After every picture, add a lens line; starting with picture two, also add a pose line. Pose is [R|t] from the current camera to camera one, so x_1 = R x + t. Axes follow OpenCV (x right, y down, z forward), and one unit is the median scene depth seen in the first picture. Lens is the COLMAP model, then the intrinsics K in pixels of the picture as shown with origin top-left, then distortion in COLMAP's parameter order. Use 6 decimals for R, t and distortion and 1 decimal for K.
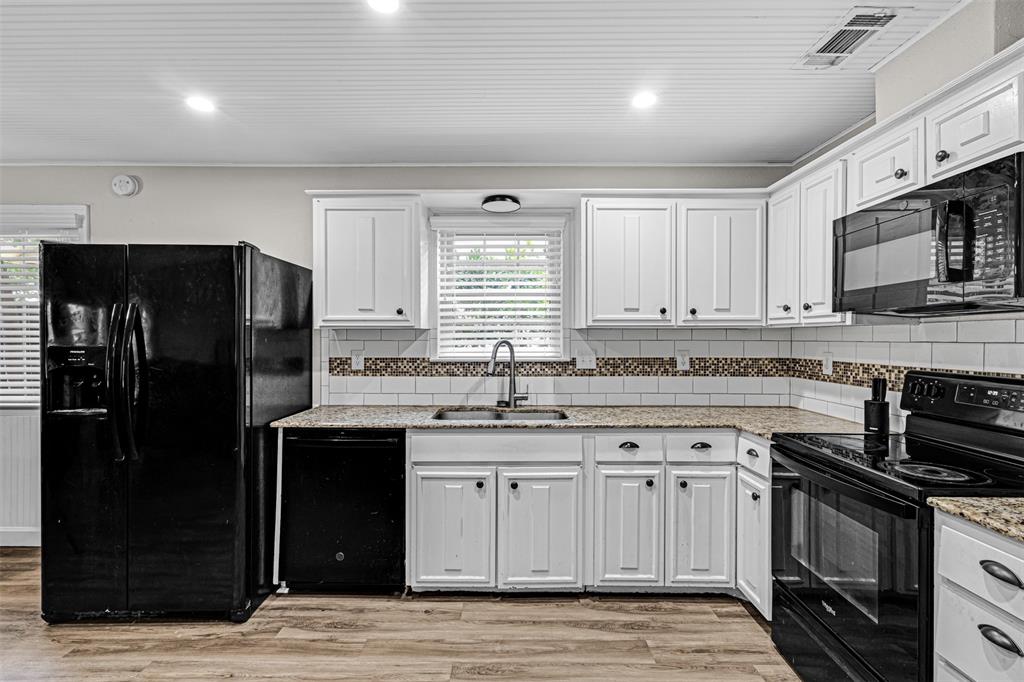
lens RADIAL K [[470.6, 0, 504.1], [0, 470.6, 340.0], [0, 0, 1]] dist [0.004645, 0.000379]
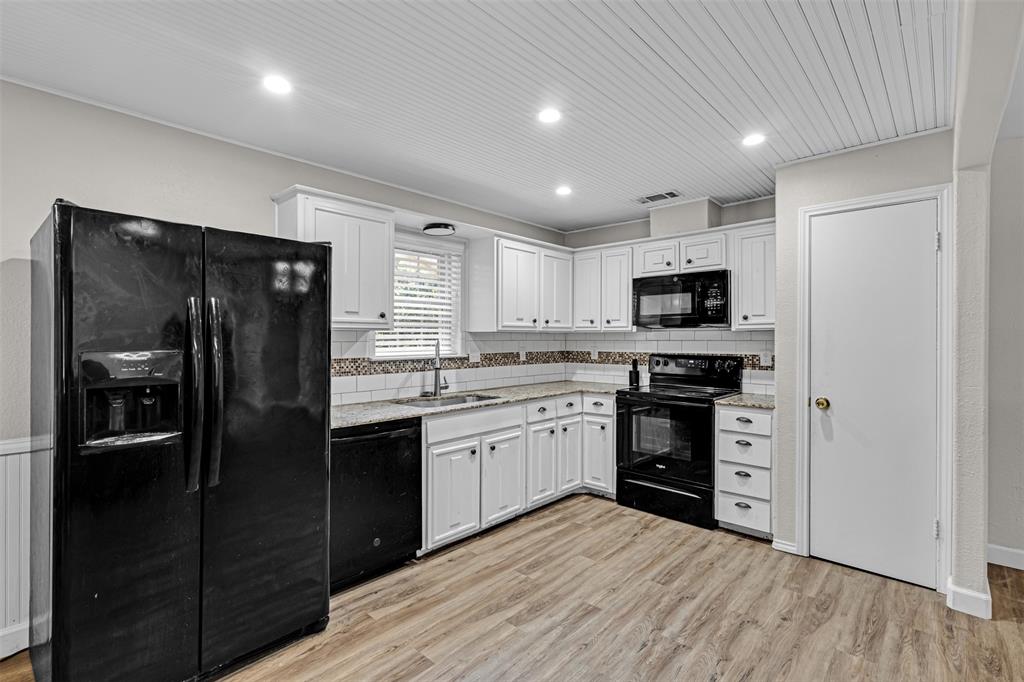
lens RADIAL K [[470.6, 0, 506.5], [0, 470.6, 340.5], [0, 0, 1]] dist [0.004645, 0.000379]
pose [[0.680782, -0.004610, 0.732472, -0.928350], [0.004923, 0.999986, 0.001718, -0.002056], [-0.732470, 0.002437, 0.680795, 0.047946]]
